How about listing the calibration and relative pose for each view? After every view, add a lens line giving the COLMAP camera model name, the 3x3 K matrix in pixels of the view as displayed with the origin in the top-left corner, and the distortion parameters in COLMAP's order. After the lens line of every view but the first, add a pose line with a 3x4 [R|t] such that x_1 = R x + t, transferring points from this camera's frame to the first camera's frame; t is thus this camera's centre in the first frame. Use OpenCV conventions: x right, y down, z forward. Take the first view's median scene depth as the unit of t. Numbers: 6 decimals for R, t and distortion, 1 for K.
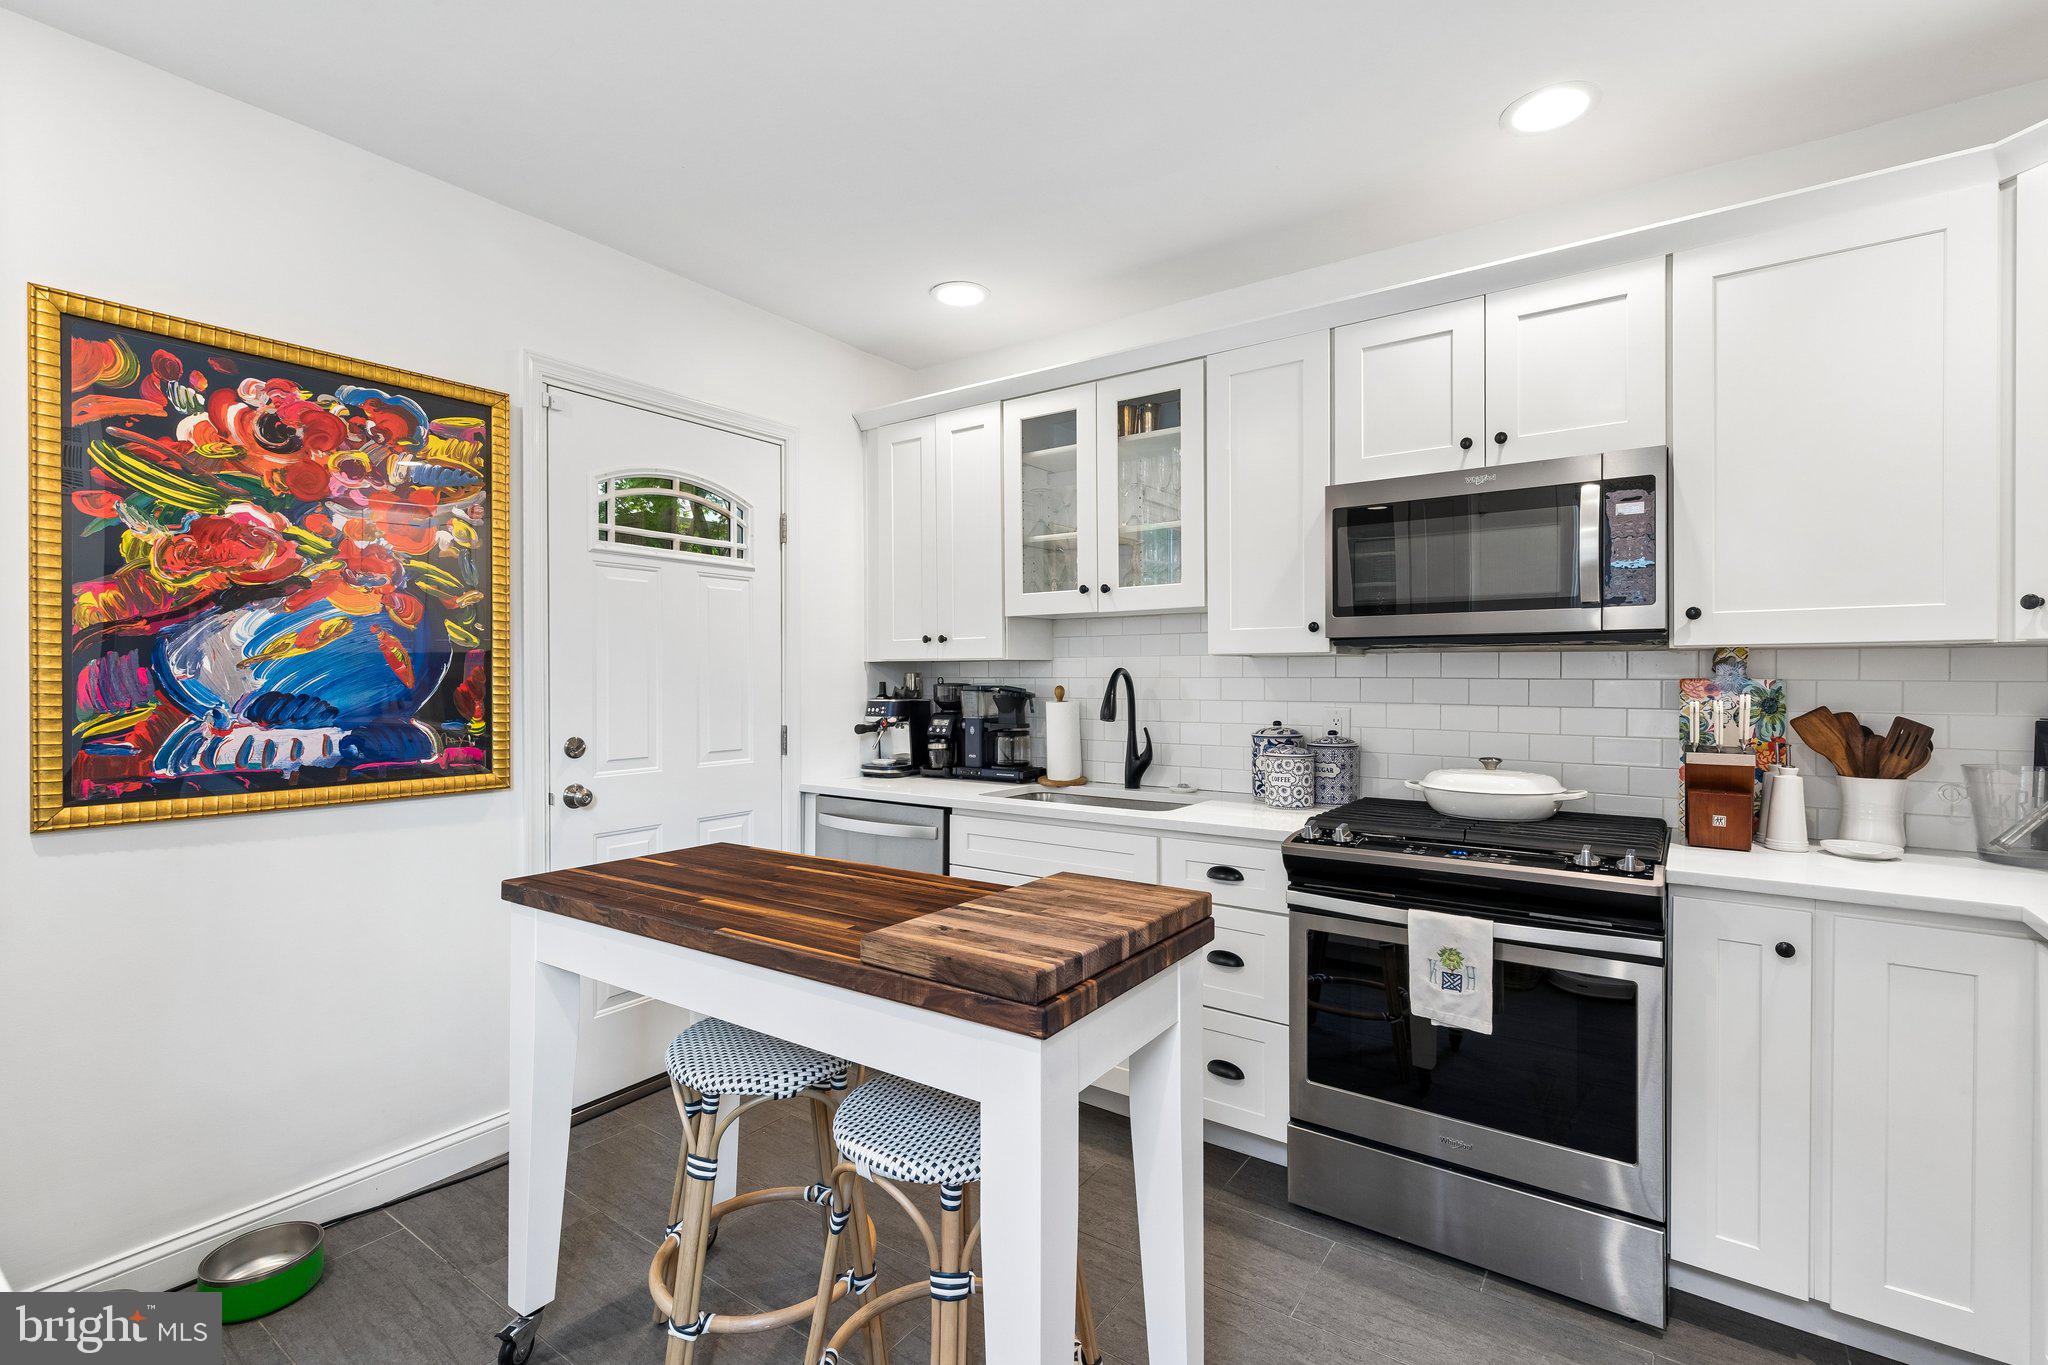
lens RADIAL K [[921.6, 0, 1023.0], [0, 921.6, 690.2], [0, 0, 1]] dist [0.003703, 0.000100]
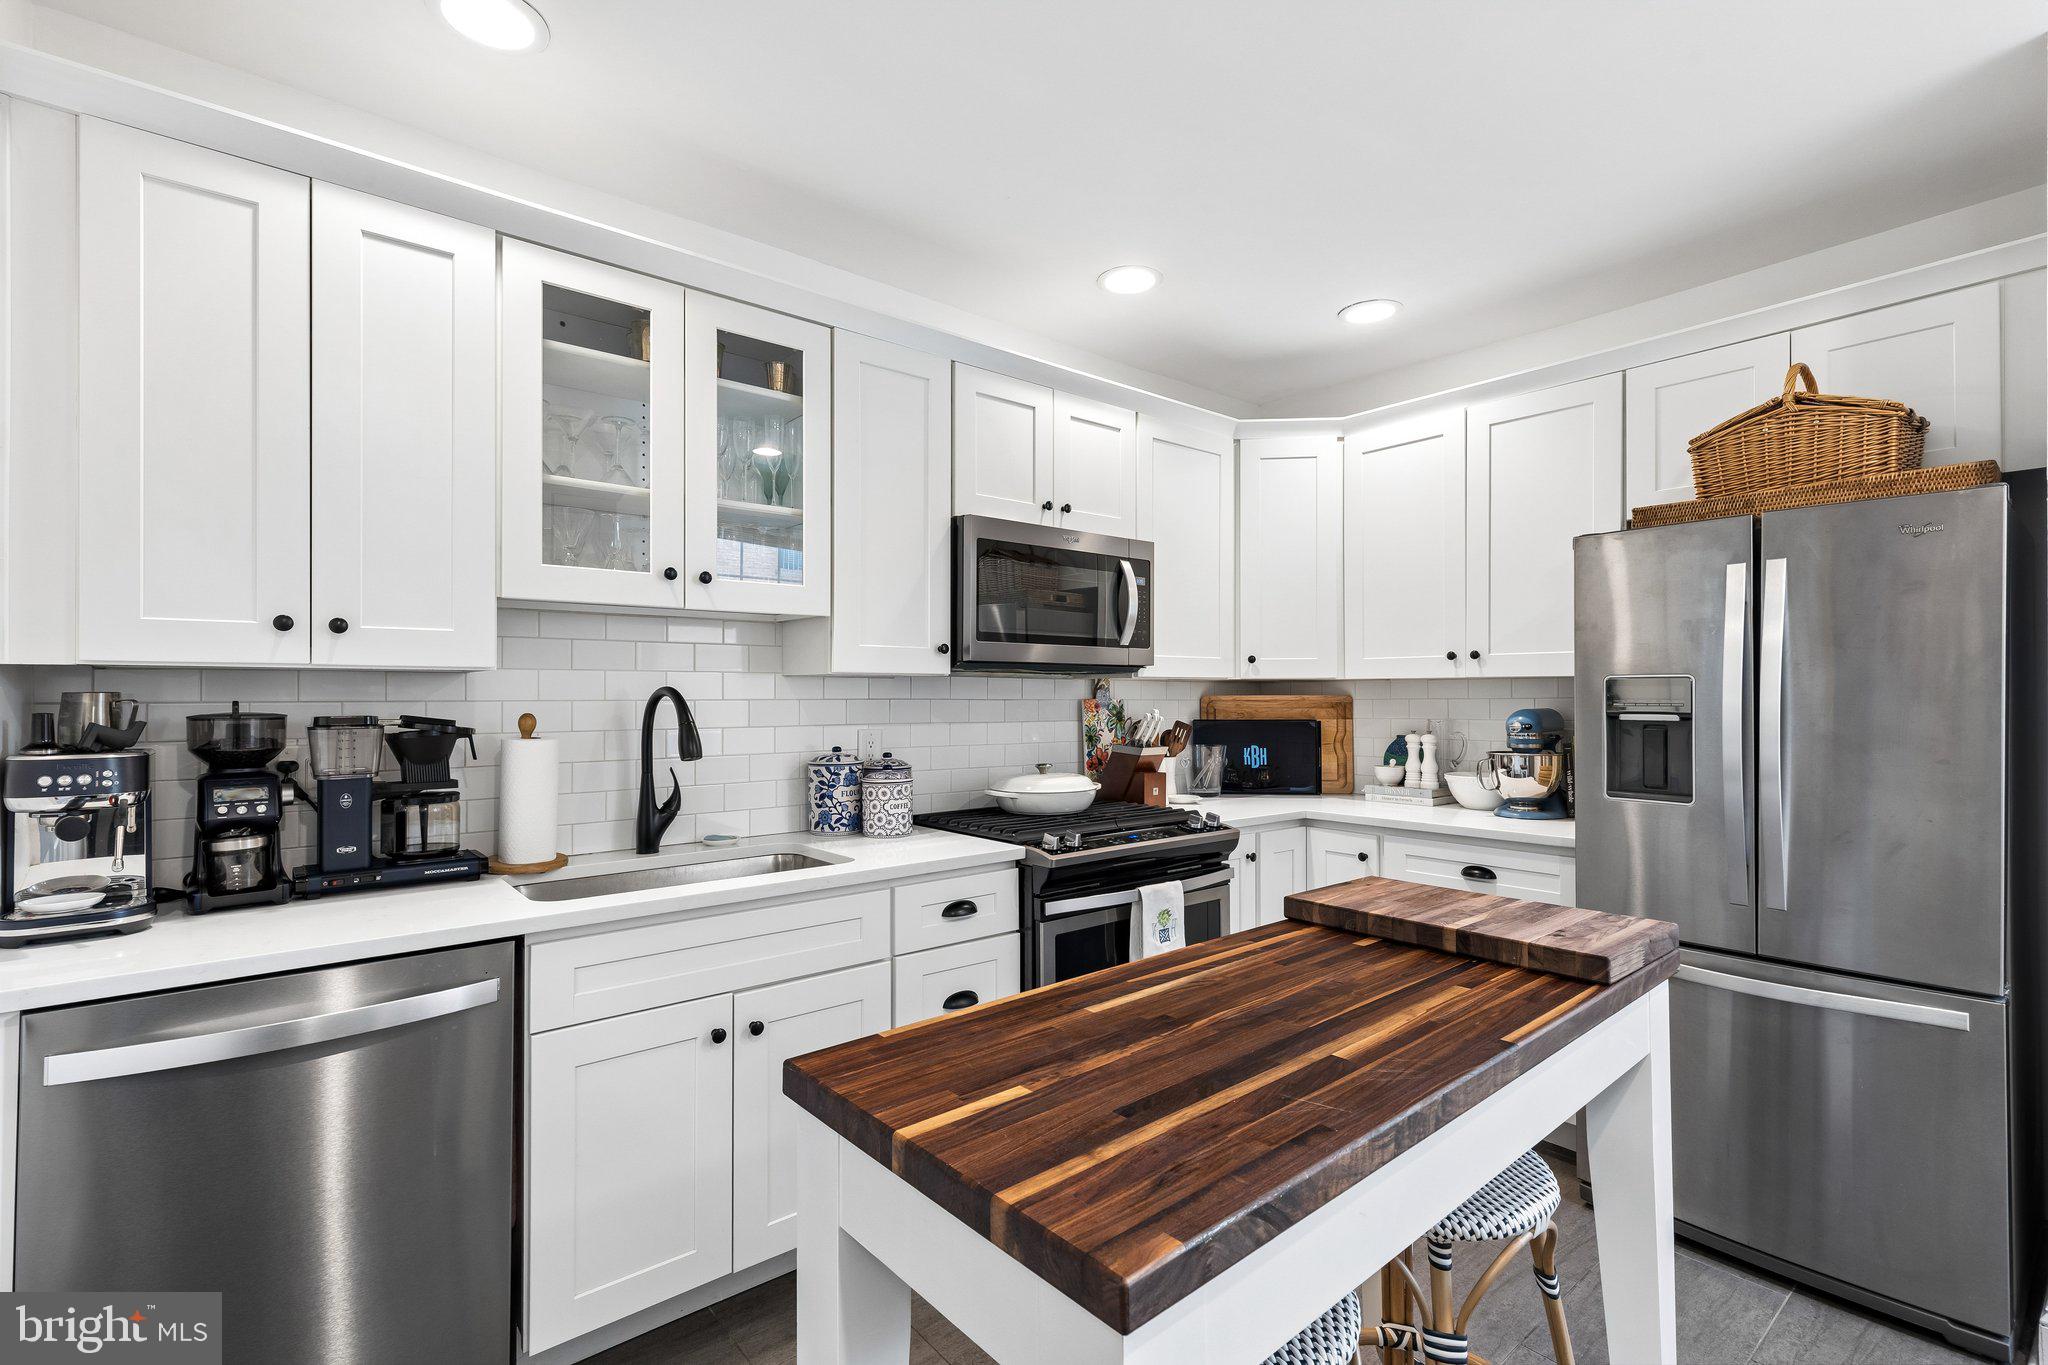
lens RADIAL K [[921.6, 0, 1033.2], [0, 921.6, 684.0], [0, 0, 1]] dist [0.003703, 0.000100]
pose [[0.244050, 0.012223, 0.969686, -0.544898], [0.016306, 0.999727, -0.016706, -0.009920], [-0.969626, 0.019888, 0.243784, 0.565266]]
